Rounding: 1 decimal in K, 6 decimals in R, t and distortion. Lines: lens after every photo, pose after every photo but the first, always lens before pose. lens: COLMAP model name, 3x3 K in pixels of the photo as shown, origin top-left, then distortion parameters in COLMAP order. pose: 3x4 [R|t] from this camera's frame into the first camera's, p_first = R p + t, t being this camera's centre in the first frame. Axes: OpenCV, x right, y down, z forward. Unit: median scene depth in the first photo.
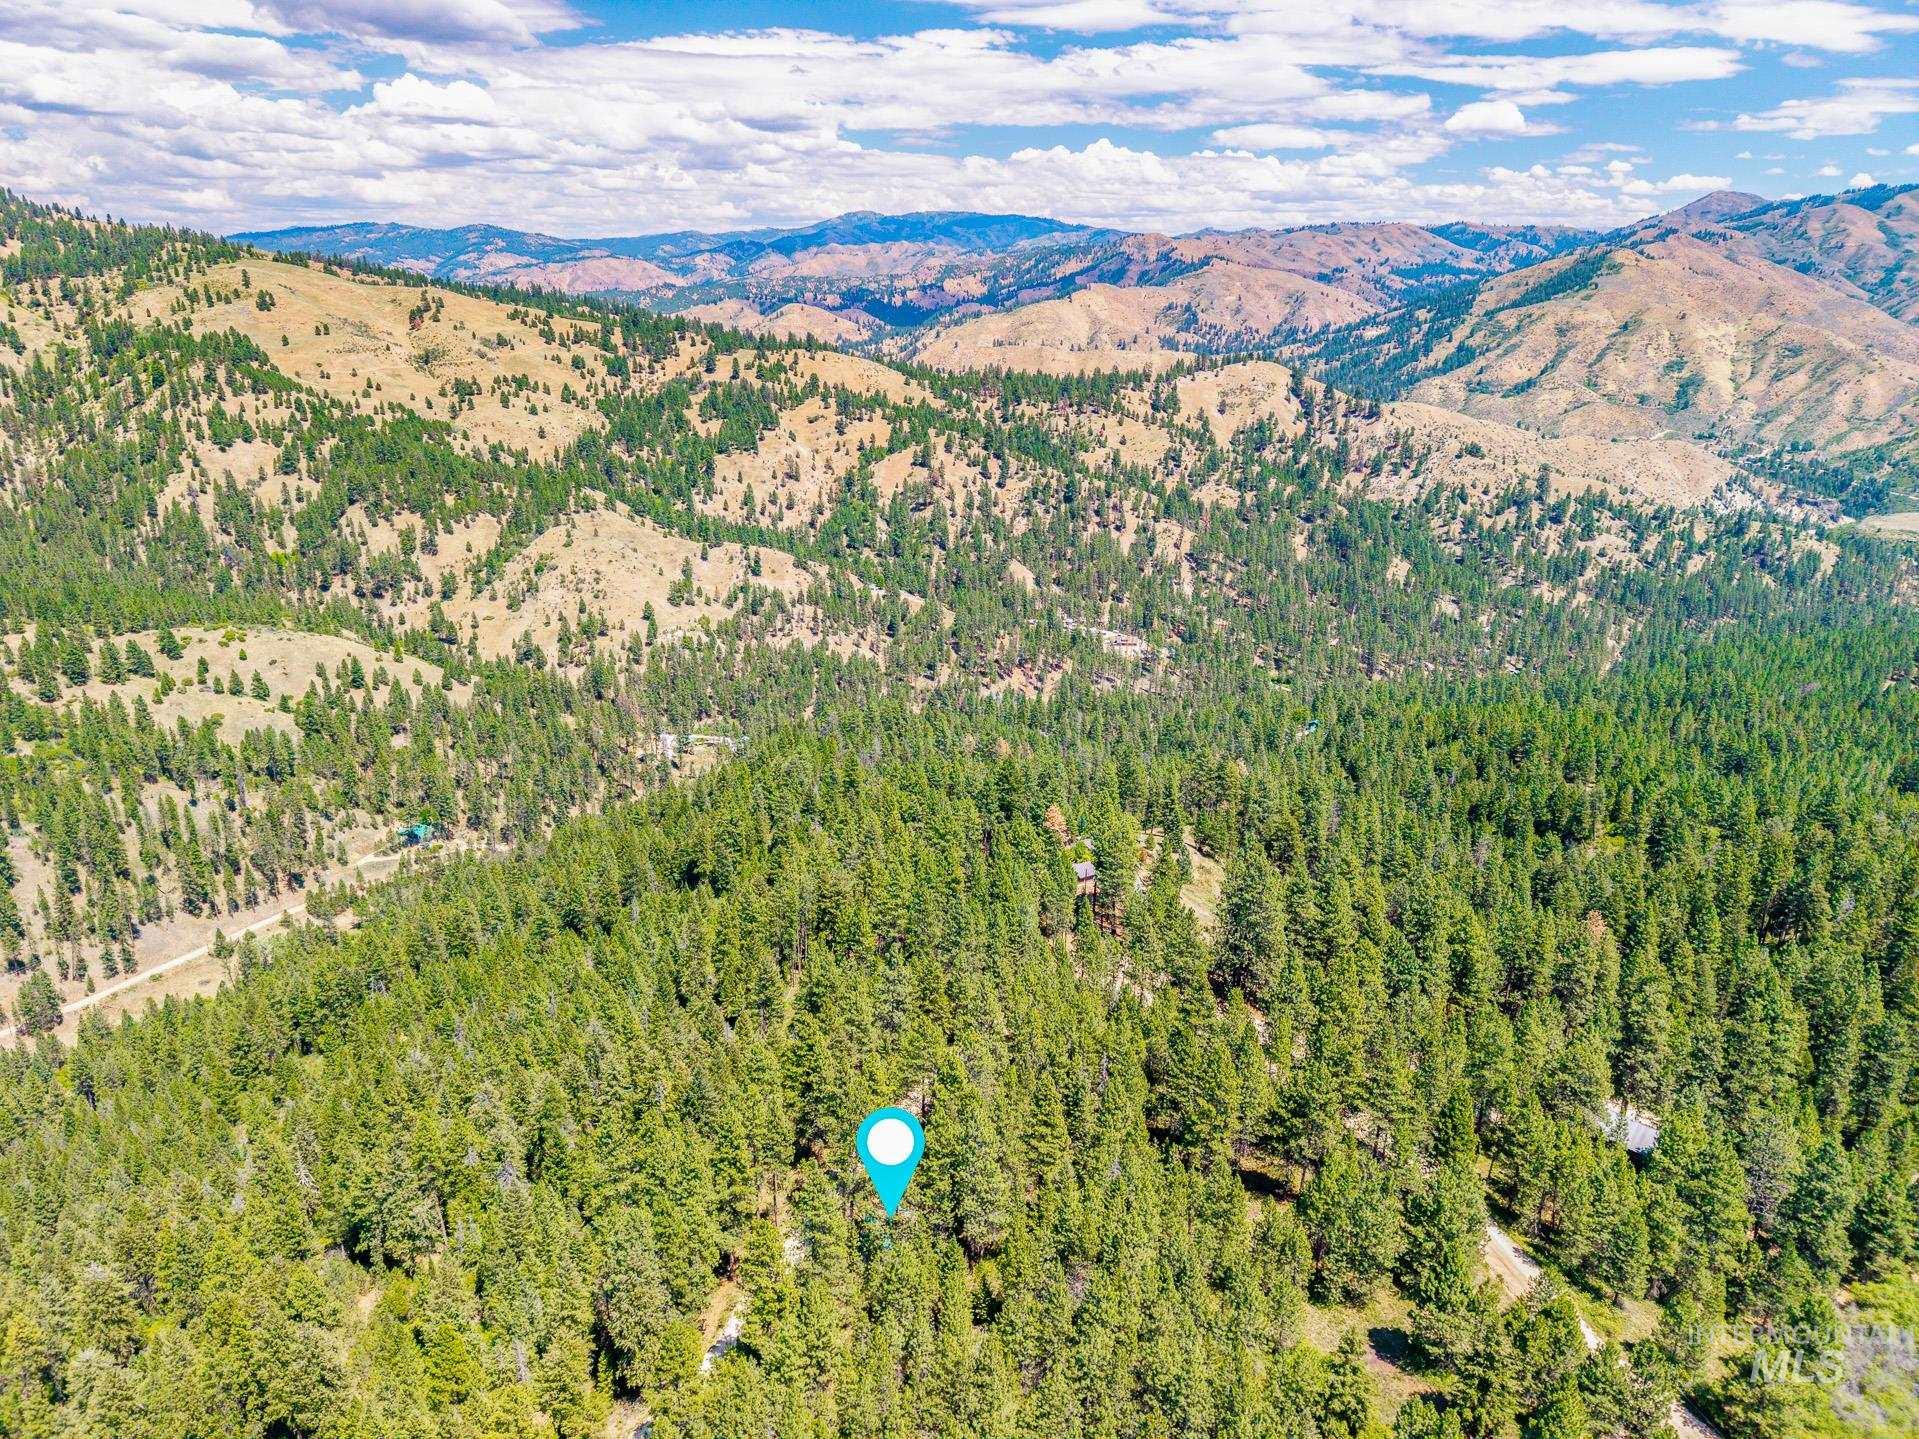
lens RADIAL K [[1283.9, 0, 959.7], [0, 1283.9, 719.5], [0, 0, 1]] dist [0.025627, -0.018953]
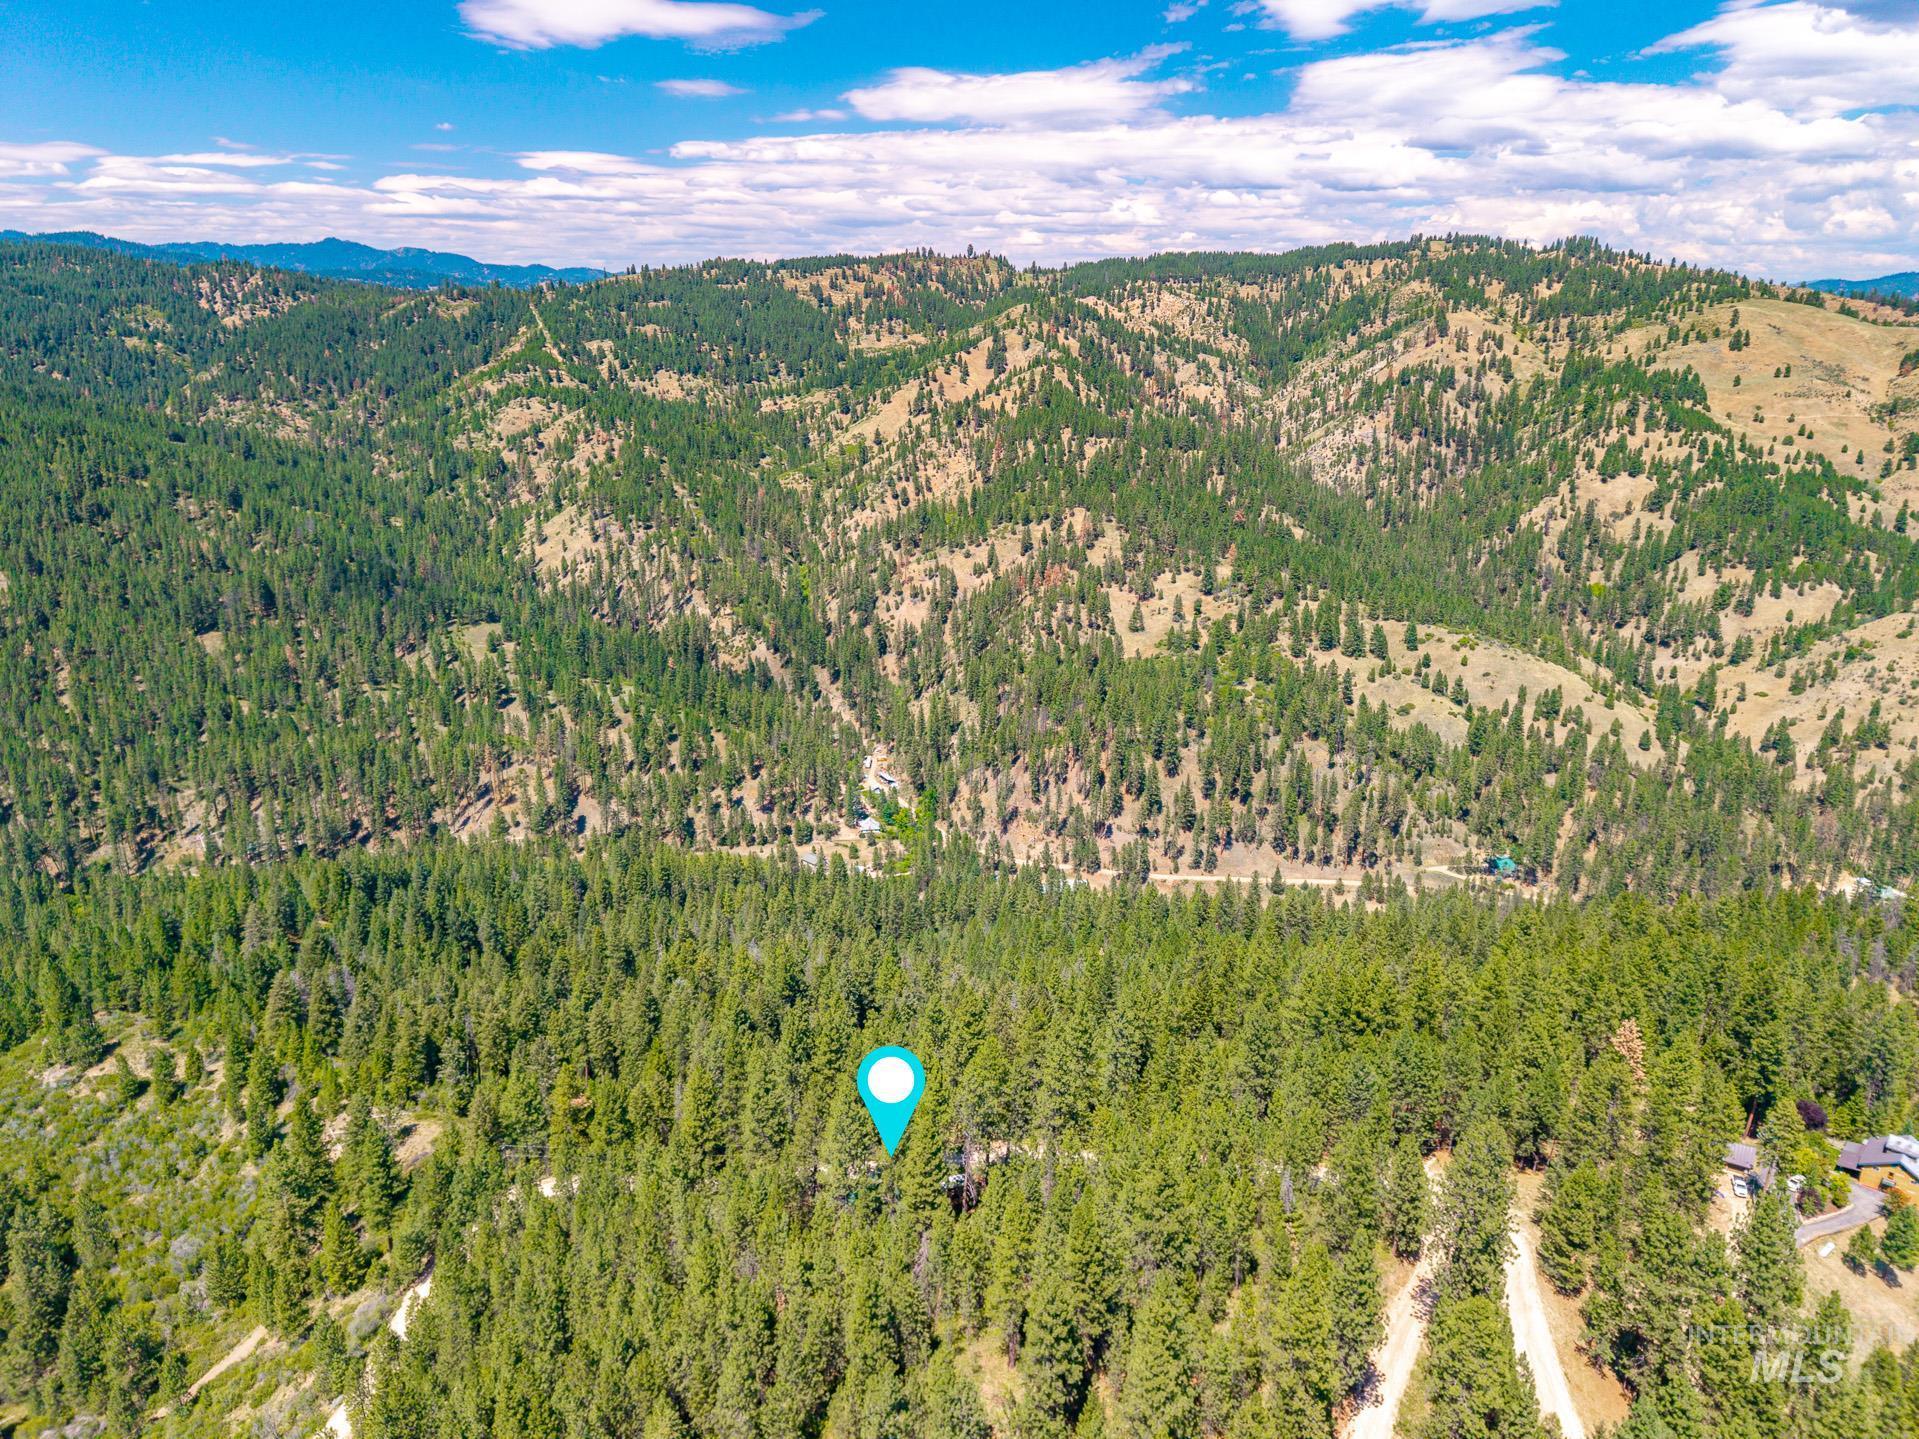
lens RADIAL K [[1283.9, 0, 959.8], [0, 1283.9, 719.0], [0, 0, 1]] dist [0.025627, -0.018953]
pose [[0.465929, 0.270855, -0.842346, 0.128602], [-0.295118, 0.945053, 0.140641, -0.023777], [0.834155, 0.183063, 0.520262, 0.073114]]
